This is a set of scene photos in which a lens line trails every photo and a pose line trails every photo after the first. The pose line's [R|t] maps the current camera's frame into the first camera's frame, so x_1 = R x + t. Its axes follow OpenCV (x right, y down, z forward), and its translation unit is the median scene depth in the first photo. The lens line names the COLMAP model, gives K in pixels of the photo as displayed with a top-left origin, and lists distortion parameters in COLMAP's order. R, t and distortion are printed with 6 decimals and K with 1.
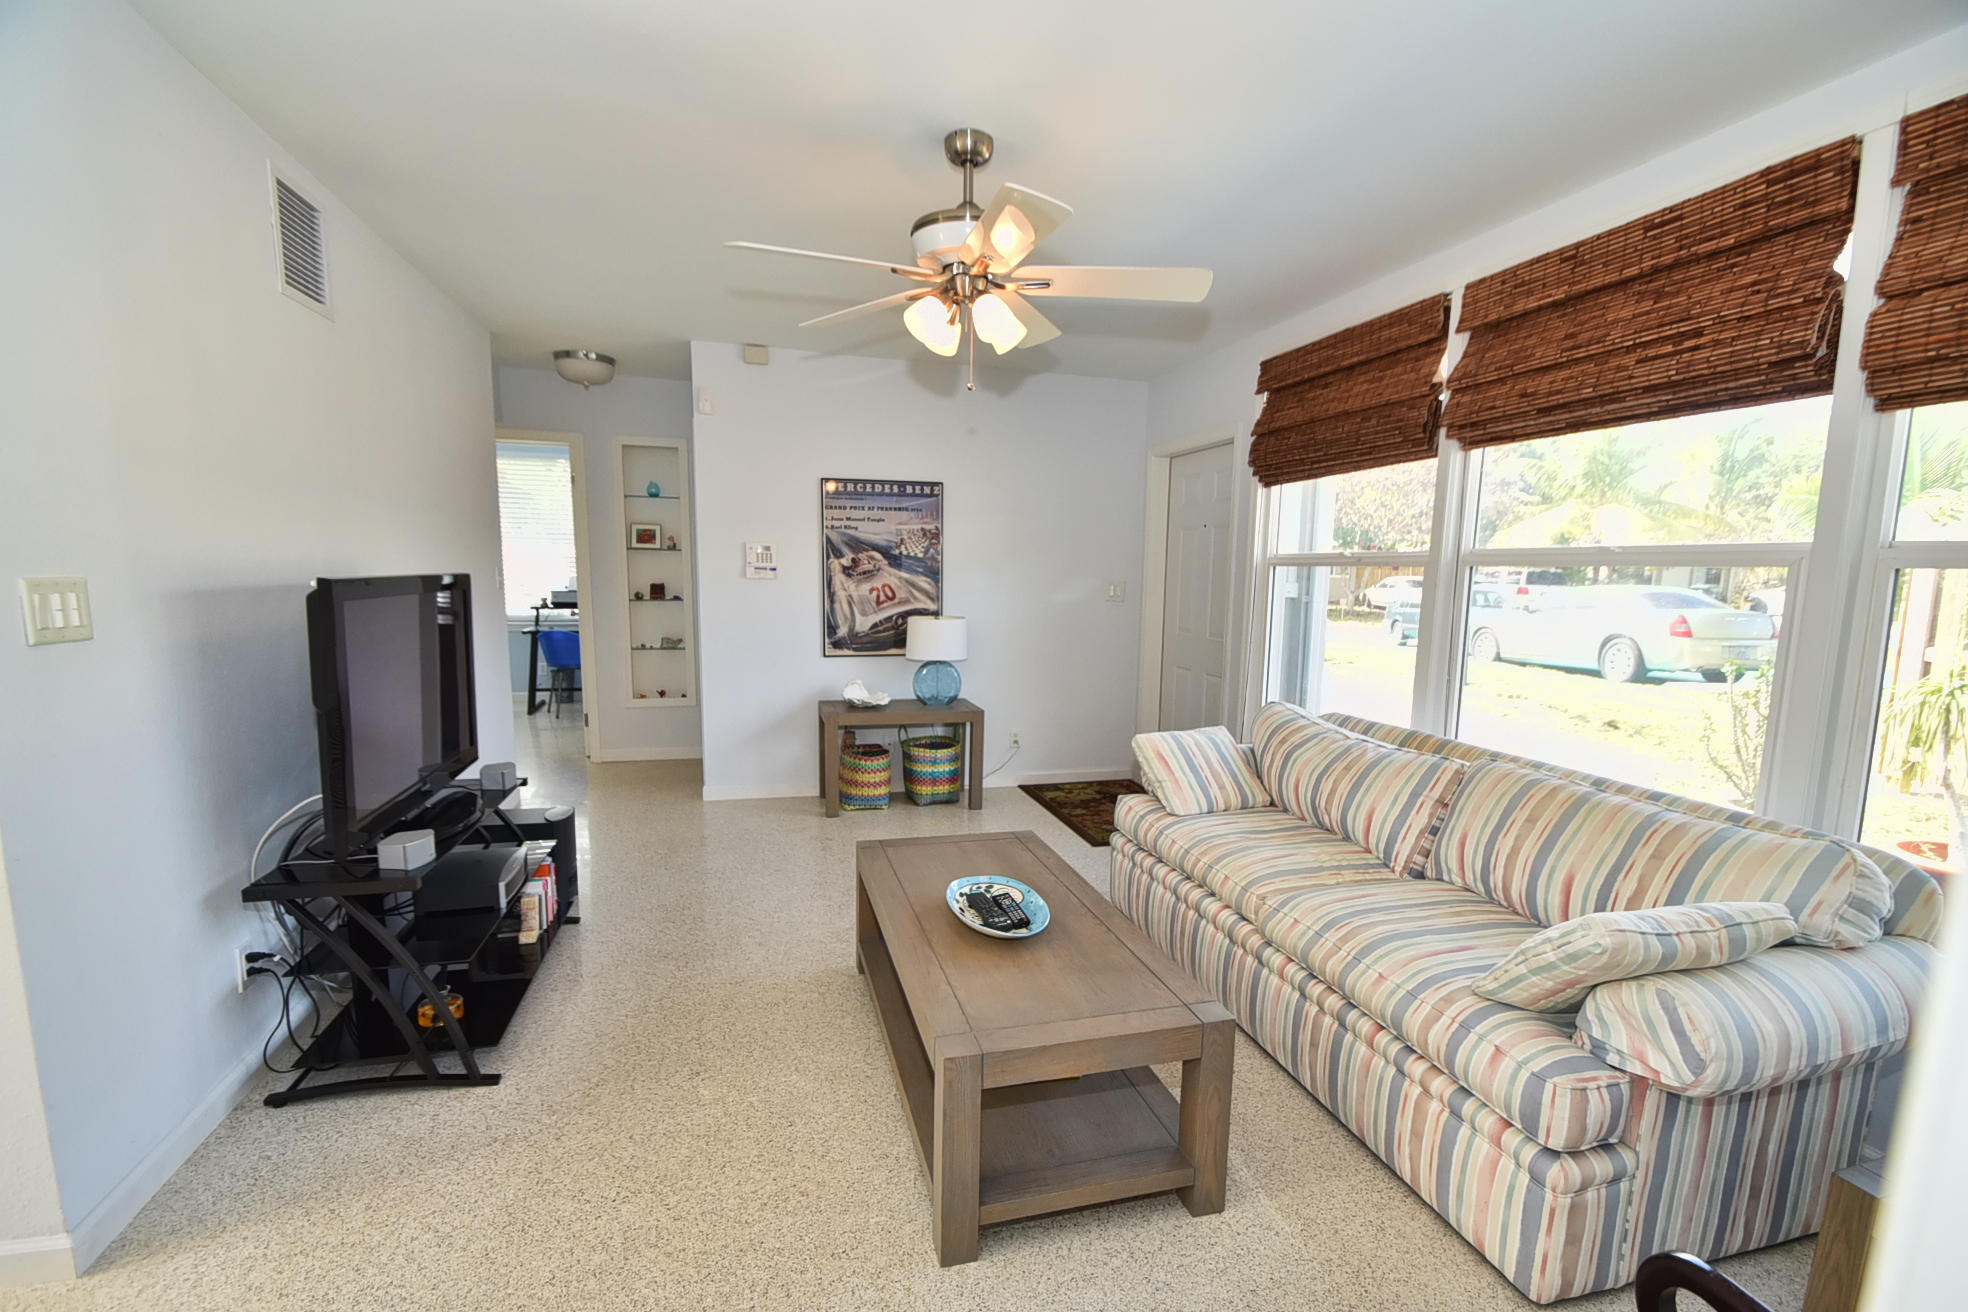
lens RADIAL K [[882.7, 0, 1001.3], [0, 882.7, 702.4], [0, 0, 1]] dist [-0.000561, -0.013671]
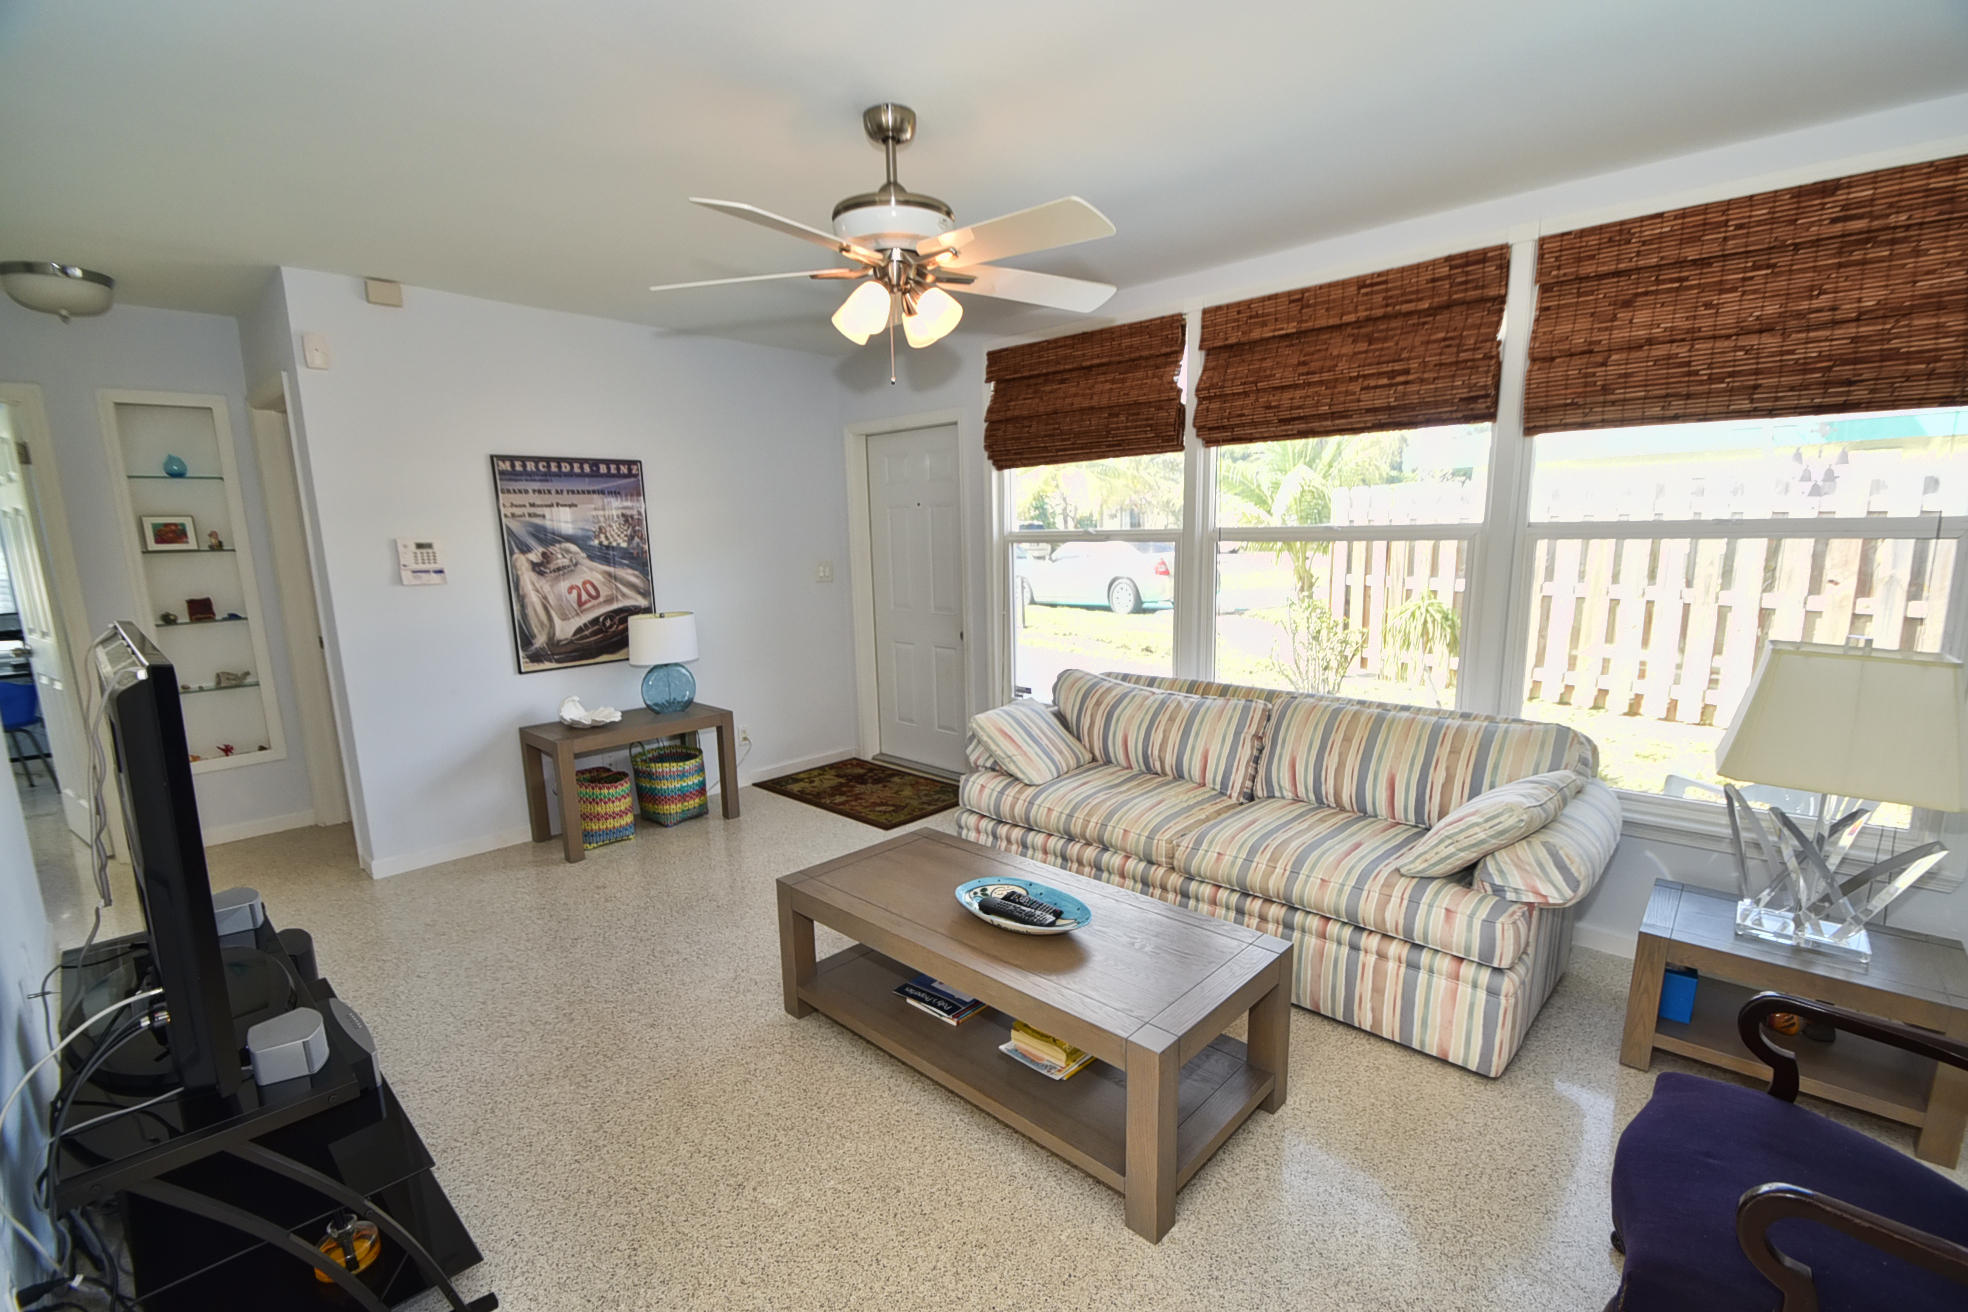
lens RADIAL K [[872.4, 0, 997.9], [0, 872.4, 698.7], [0, 0, 1]] dist [0.002141, -0.010798]
pose [[0.847958, -0.134058, 0.512831, -0.384959], [0.111284, 0.990952, 0.075036, -0.063730], [-0.518250, -0.006557, 0.855204, 0.114453]]
